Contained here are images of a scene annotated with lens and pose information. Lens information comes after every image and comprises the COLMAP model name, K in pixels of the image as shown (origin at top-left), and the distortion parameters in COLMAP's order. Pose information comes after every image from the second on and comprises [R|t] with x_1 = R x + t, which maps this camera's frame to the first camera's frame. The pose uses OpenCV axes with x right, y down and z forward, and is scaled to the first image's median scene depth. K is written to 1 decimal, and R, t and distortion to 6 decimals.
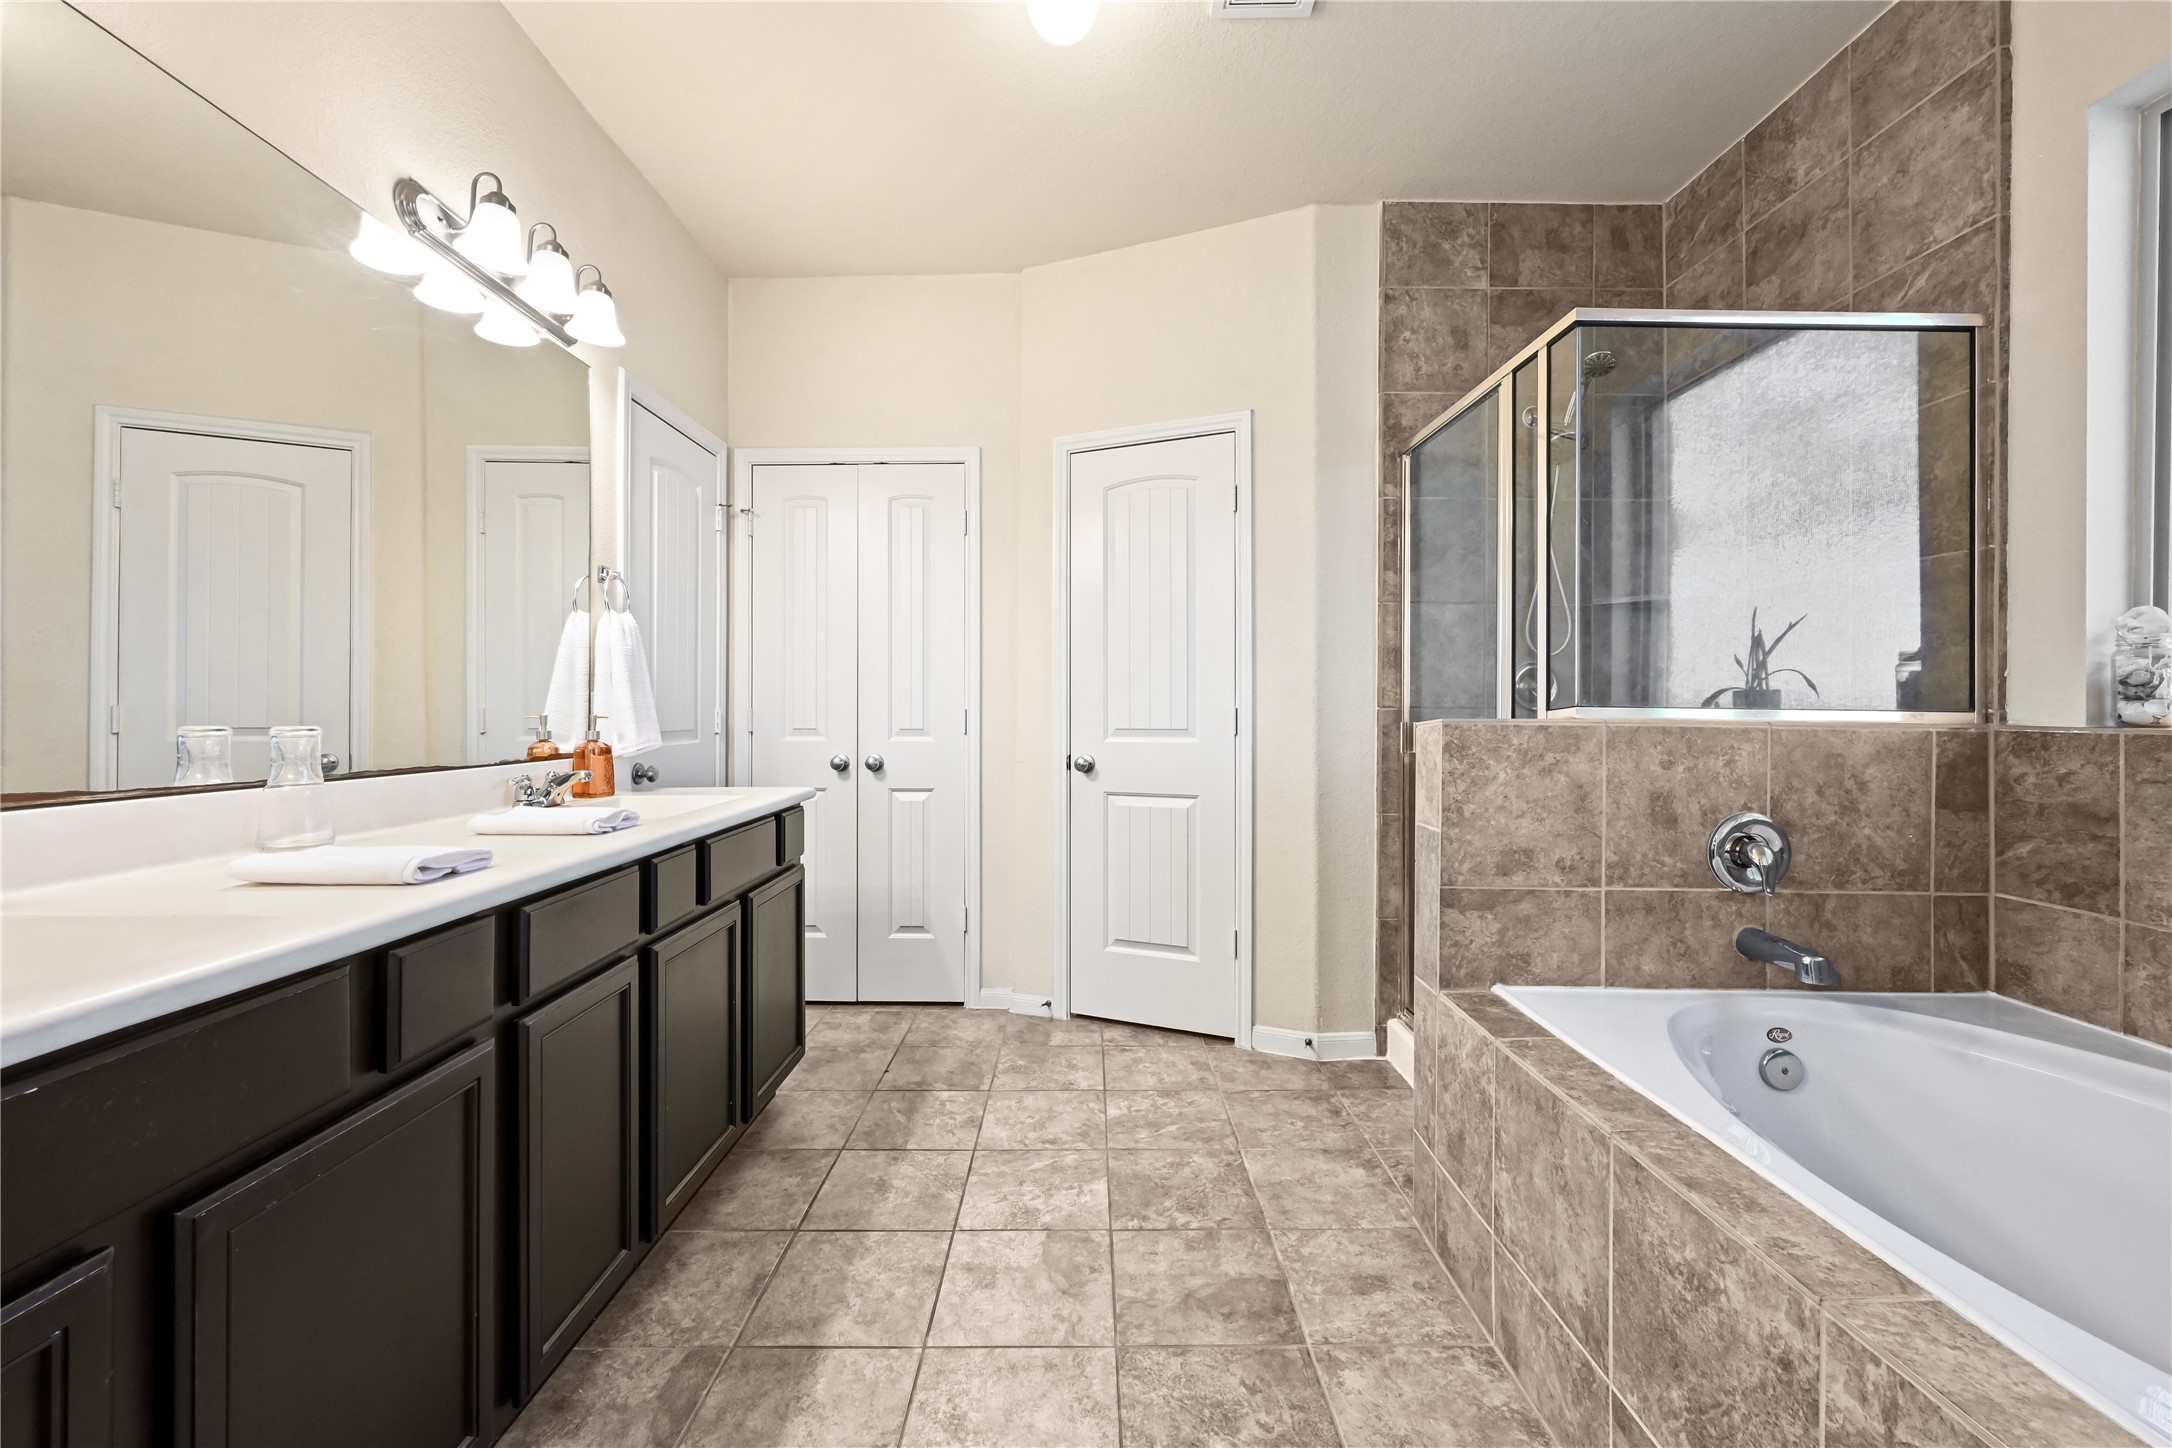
lens RADIAL K [[860.0, 0, 1094.9], [0, 860.0, 712.2], [0, 0, 1]] dist [0.000251, 0.000444]
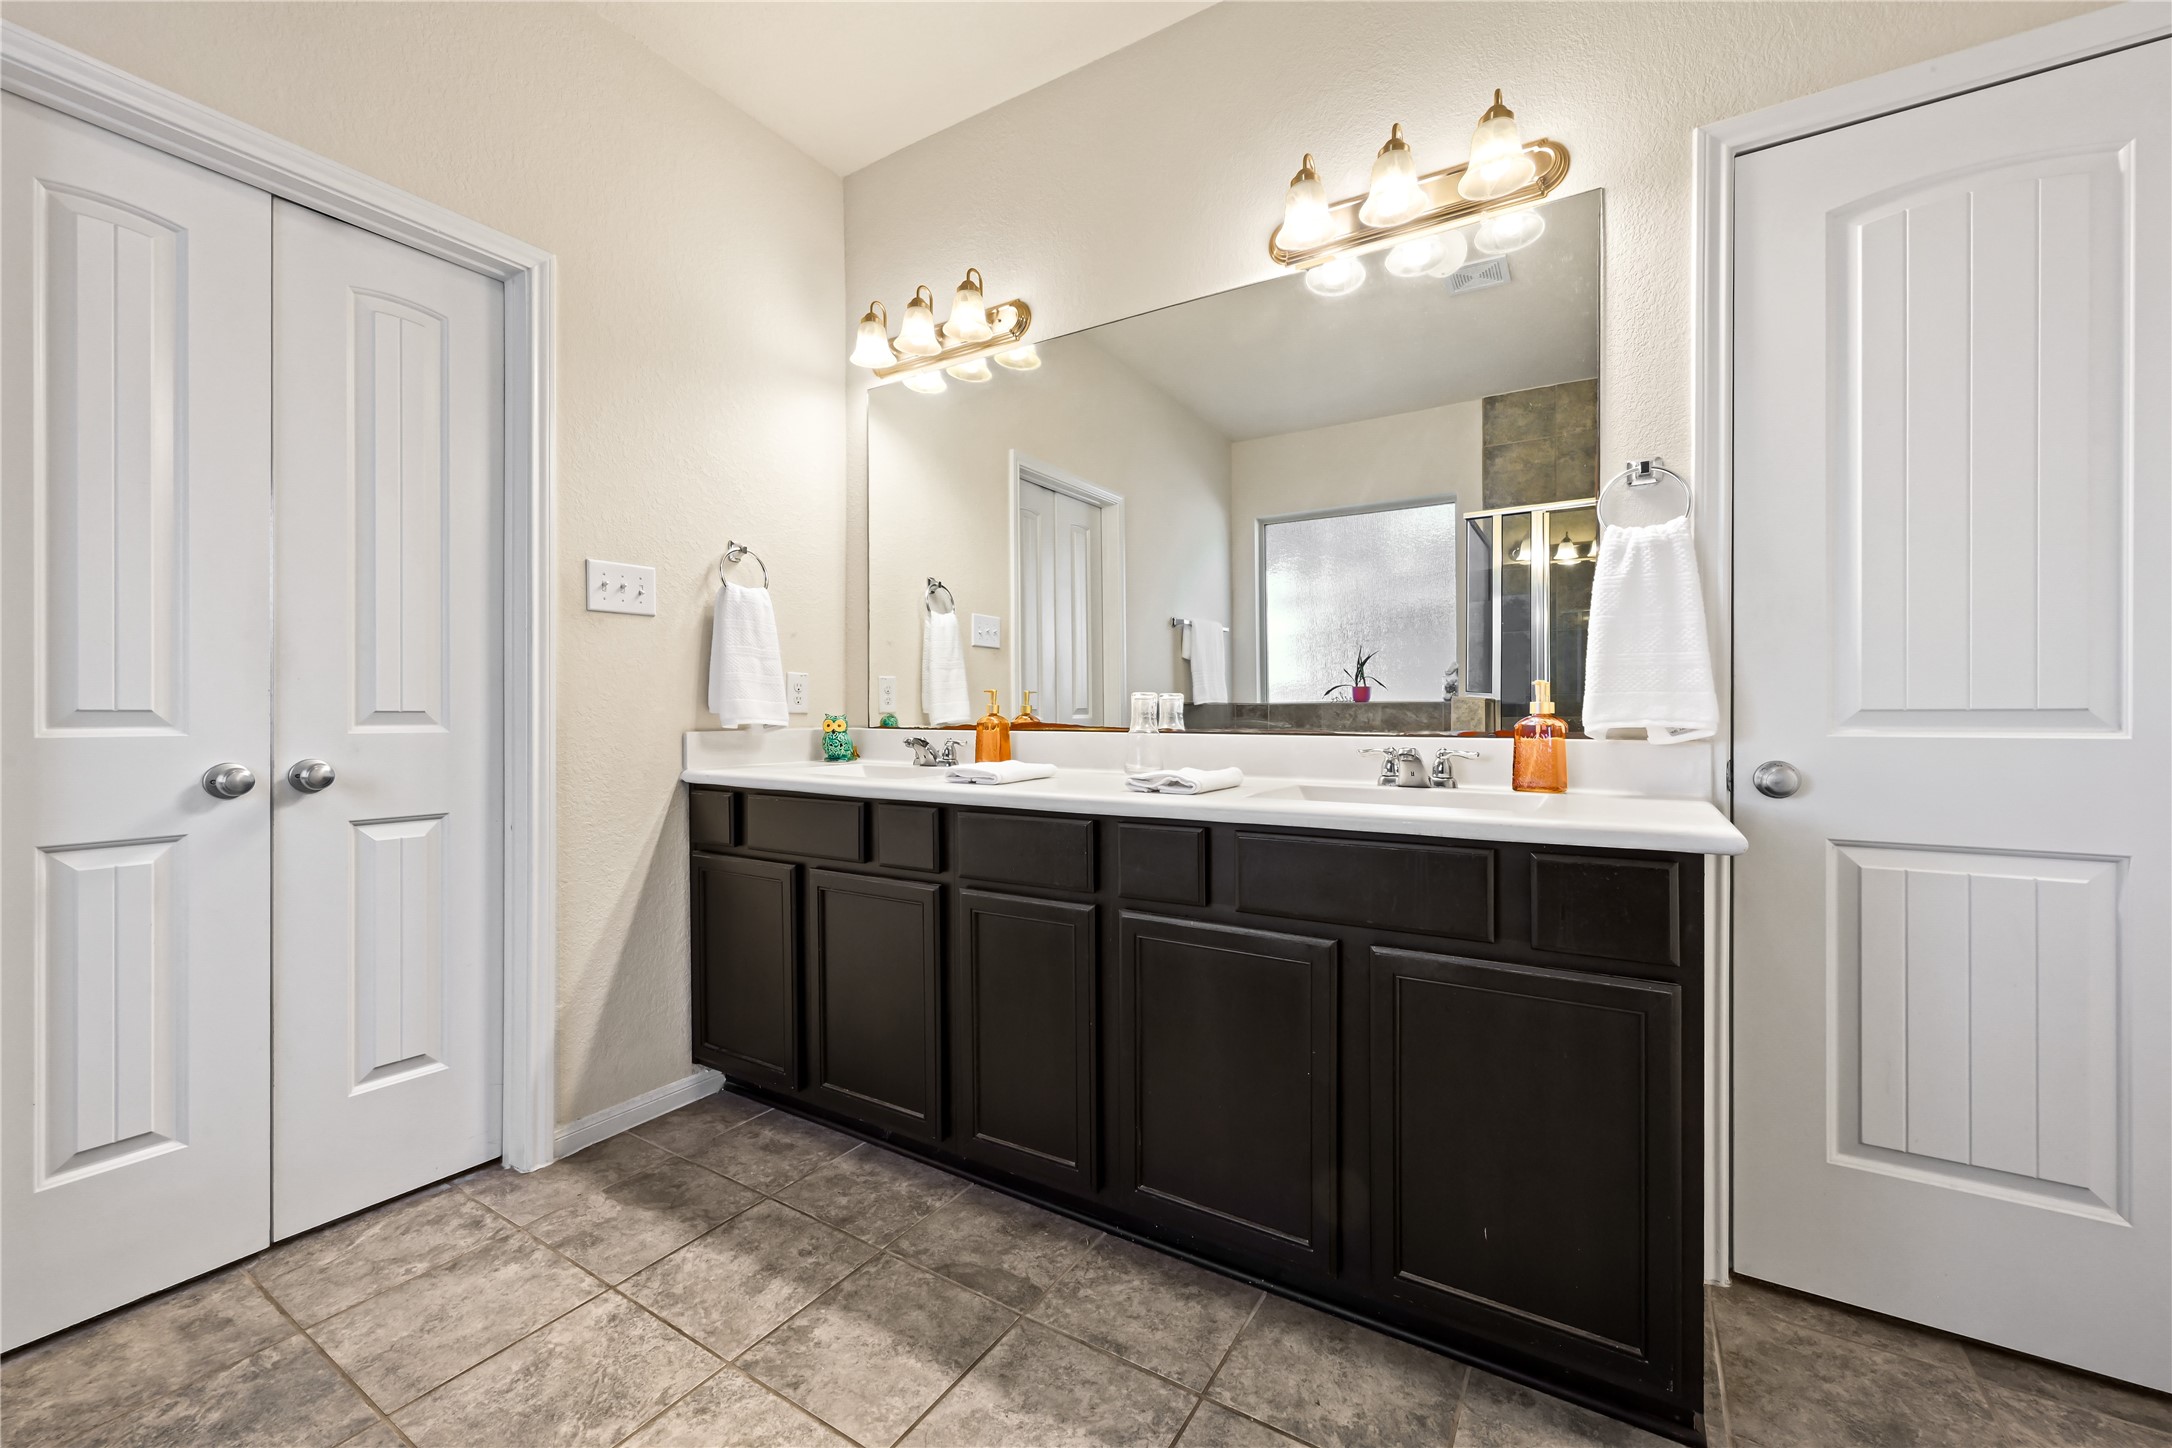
lens RADIAL K [[860.0, 0, 1092.6], [0, 860.0, 714.0], [0, 0, 1]] dist [0.000251, 0.000444]
pose [[-0.535787, -0.000225, -0.844353, 0.194124], [-0.002897, 0.999995, 0.001572, 0.023894], [0.844348, 0.003289, -0.535785, 0.834811]]
